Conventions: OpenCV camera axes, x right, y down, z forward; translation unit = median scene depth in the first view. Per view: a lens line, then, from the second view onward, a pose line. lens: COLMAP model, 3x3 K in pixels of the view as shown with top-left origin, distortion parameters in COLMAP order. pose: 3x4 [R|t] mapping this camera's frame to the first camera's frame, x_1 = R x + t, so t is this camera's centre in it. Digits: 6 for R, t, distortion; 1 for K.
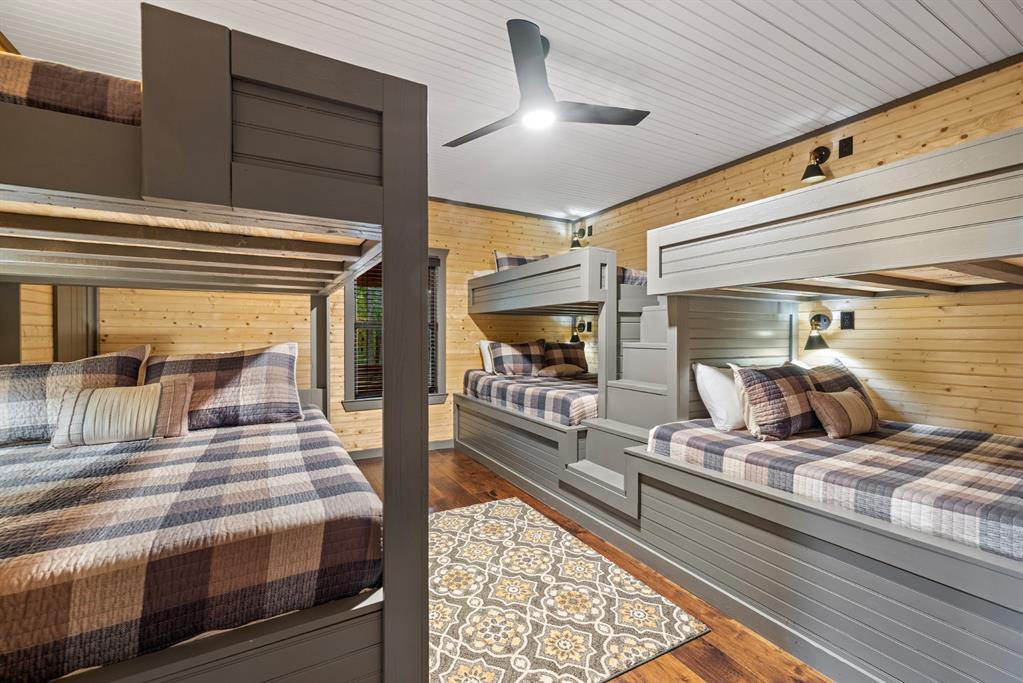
lens RADIAL K [[431.7, 0, 511.6], [0, 431.7, 339.4], [0, 0, 1]] dist [0.001533, 0.000165]
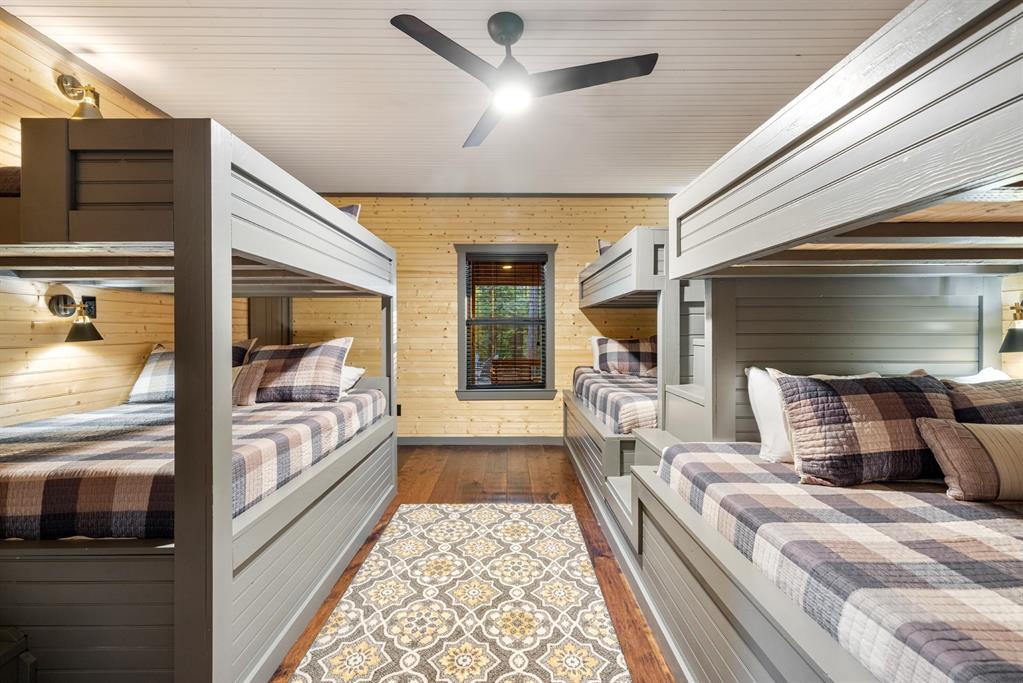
lens RADIAL K [[434.1, 0, 508.7], [0, 434.1, 334.1], [0, 0, 1]] dist [0.001510, 0.000191]
pose [[0.875086, 0.000246, -0.483968, 0.488549], [-0.001376, 0.999997, -0.001980, 0.000658], [0.483966, 0.002399, 0.875084, 0.162825]]
